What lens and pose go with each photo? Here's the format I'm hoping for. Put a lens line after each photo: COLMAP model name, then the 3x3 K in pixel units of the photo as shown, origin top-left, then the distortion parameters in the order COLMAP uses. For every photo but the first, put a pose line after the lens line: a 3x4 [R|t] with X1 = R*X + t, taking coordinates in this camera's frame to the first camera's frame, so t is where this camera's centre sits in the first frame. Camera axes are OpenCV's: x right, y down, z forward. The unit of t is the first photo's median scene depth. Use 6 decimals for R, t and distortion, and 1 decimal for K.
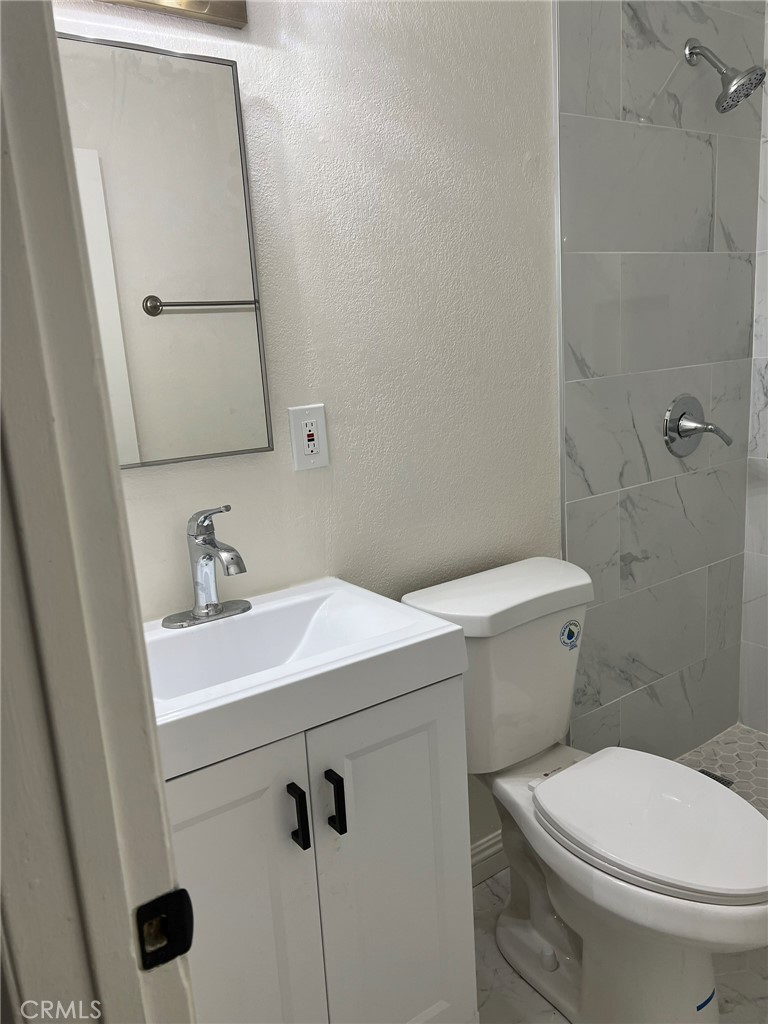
lens RADIAL K [[759.6, 0, 384.0], [0, 759.6, 522.8], [0, 0, 1]] dist [0.041324, -0.061823]
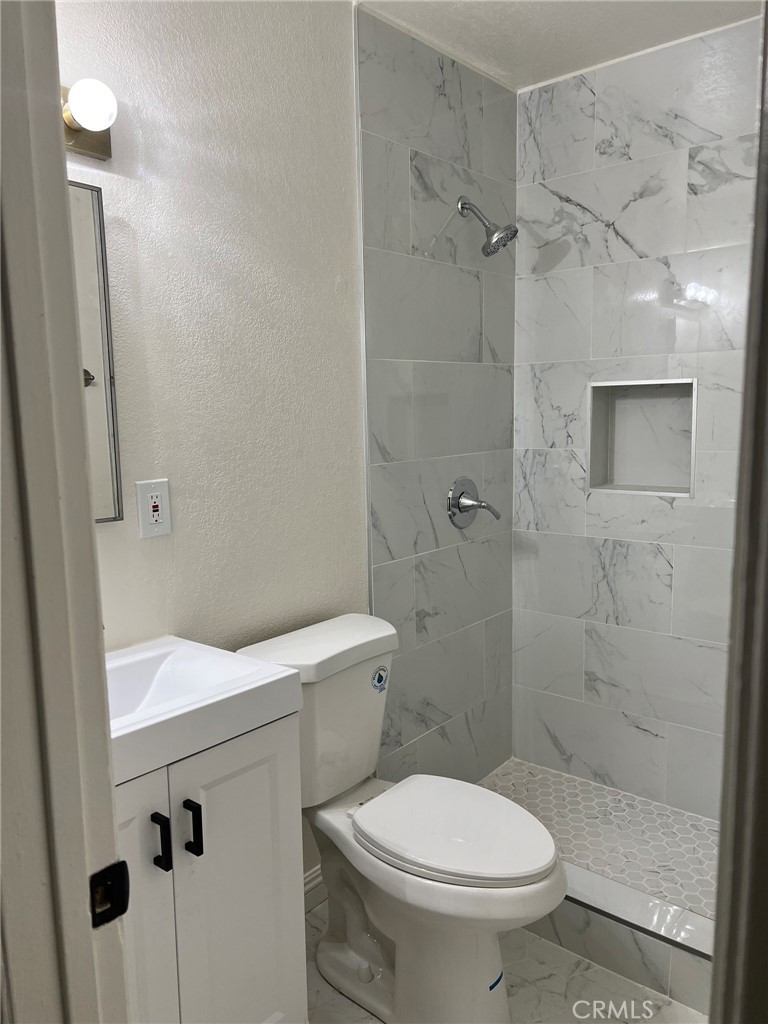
lens RADIAL K [[759.6, 0, 384.0], [0, 759.6, 522.8], [0, 0, 1]] dist [0.041324, -0.061823]
pose [[0.962182, 0.009448, 0.272243, -0.070545], [0.015195, 0.995981, -0.088267, 0.011021], [-0.271983, 0.089066, 0.958171, -0.145631]]
